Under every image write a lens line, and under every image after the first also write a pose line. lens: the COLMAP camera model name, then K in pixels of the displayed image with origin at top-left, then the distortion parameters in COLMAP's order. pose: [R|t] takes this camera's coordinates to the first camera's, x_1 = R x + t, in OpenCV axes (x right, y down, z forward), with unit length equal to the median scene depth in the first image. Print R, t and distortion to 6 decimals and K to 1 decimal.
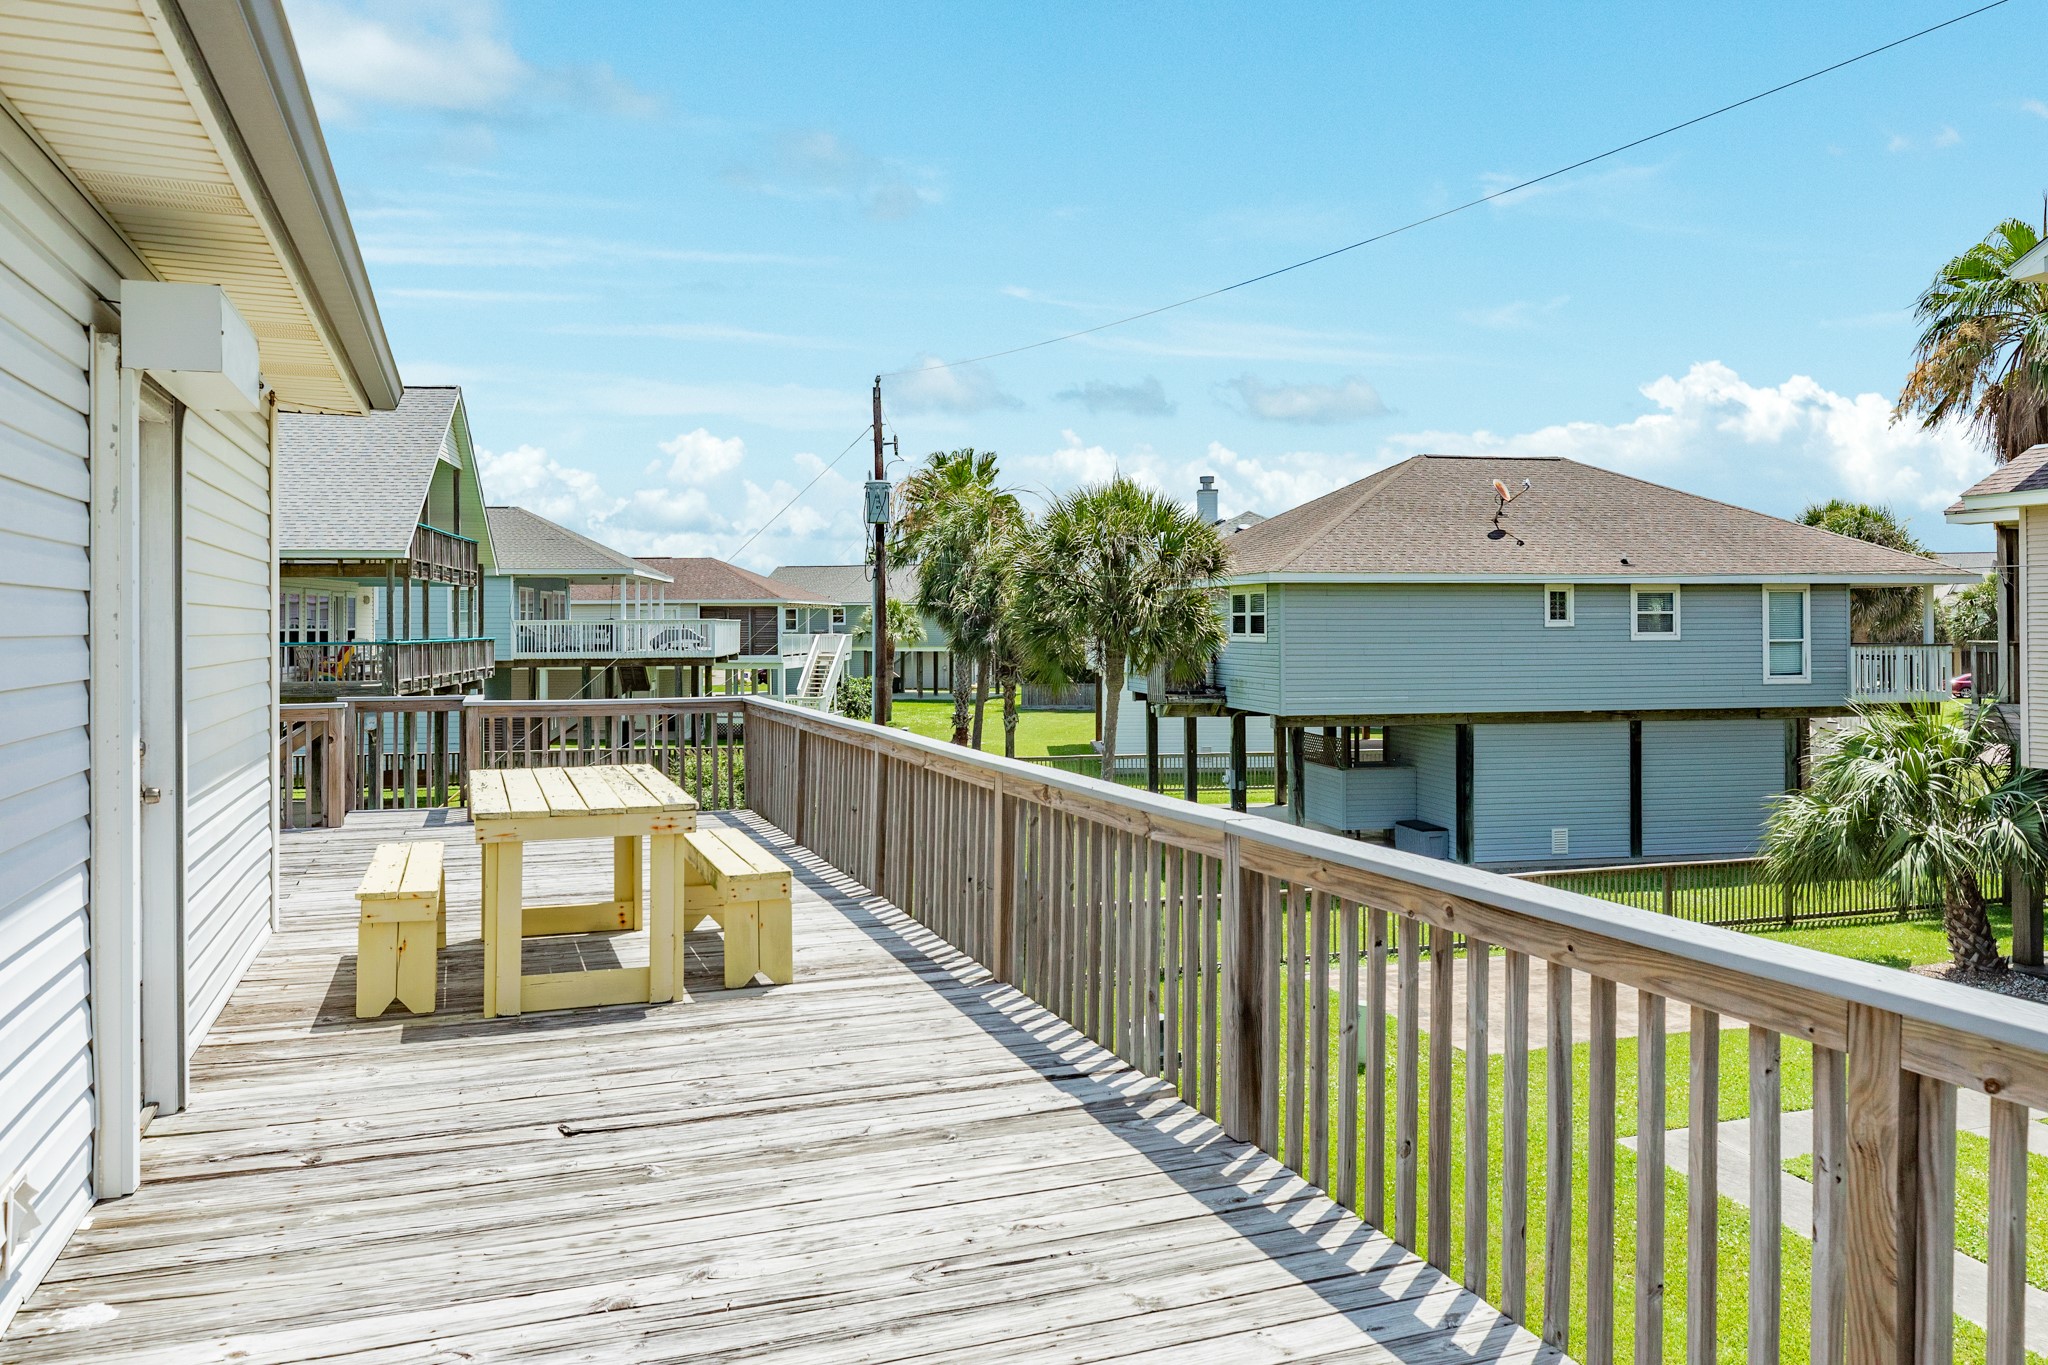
lens RADIAL K [[1492.7, 0, 1032.5], [0, 1492.7, 625.6], [0, 0, 1]] dist [-0.002076, 0.004070]
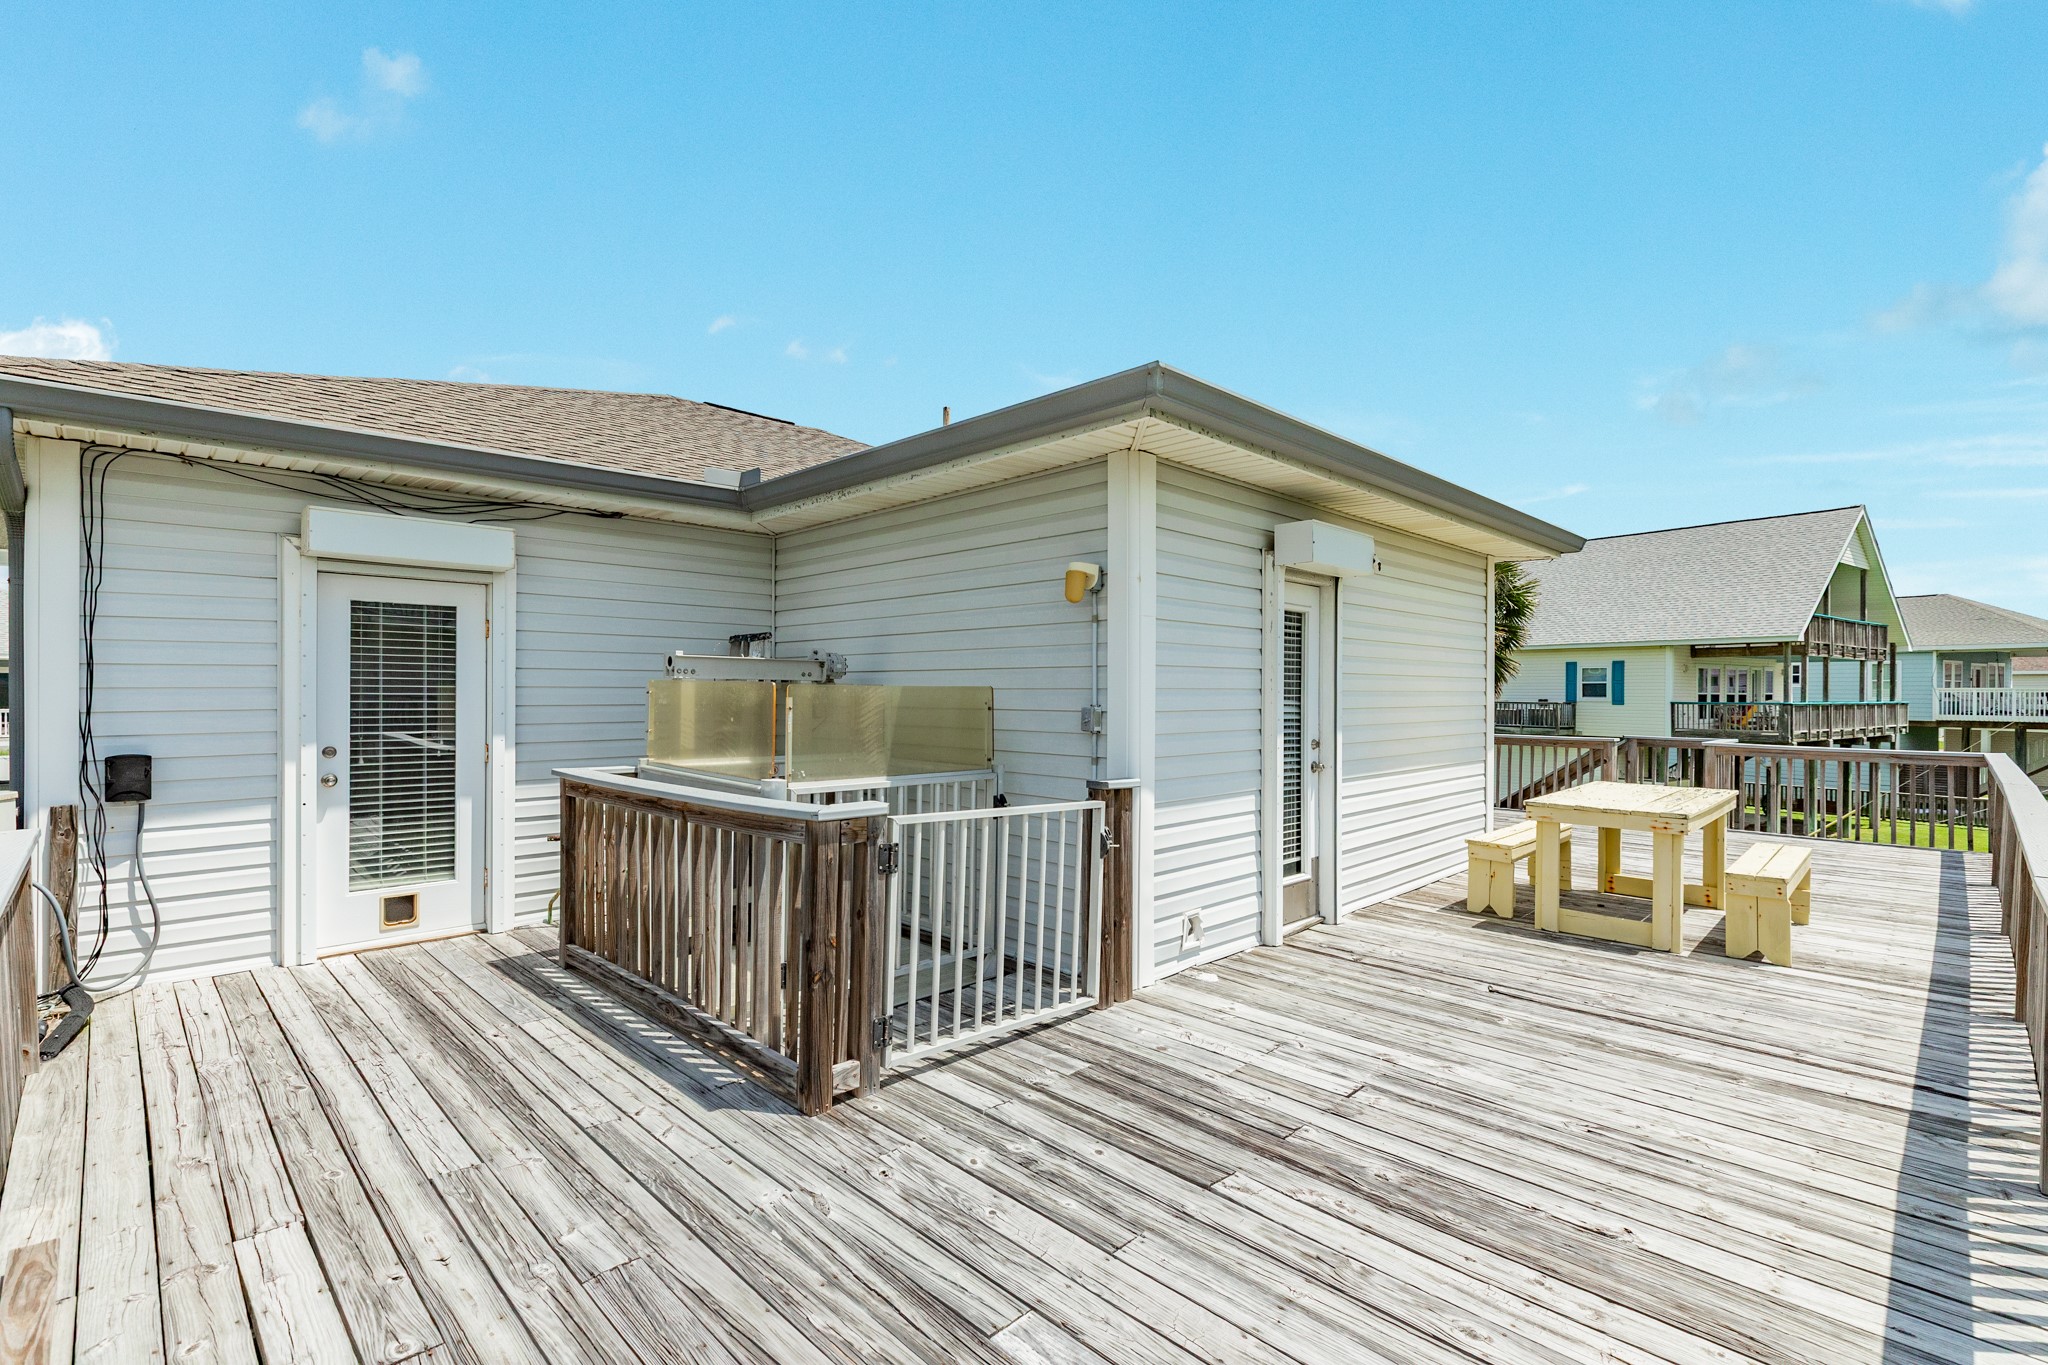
lens RADIAL K [[942.4, 0, 1021.5], [0, 942.4, 689.8], [0, 0, 1]] dist [0.000066, -0.000023]
pose [[0.396491, 0.006033, -0.918019, 0.412623], [-0.007239, 0.999968, 0.003445, 0.004489], [0.918010, 0.005280, 0.396522, 0.094128]]
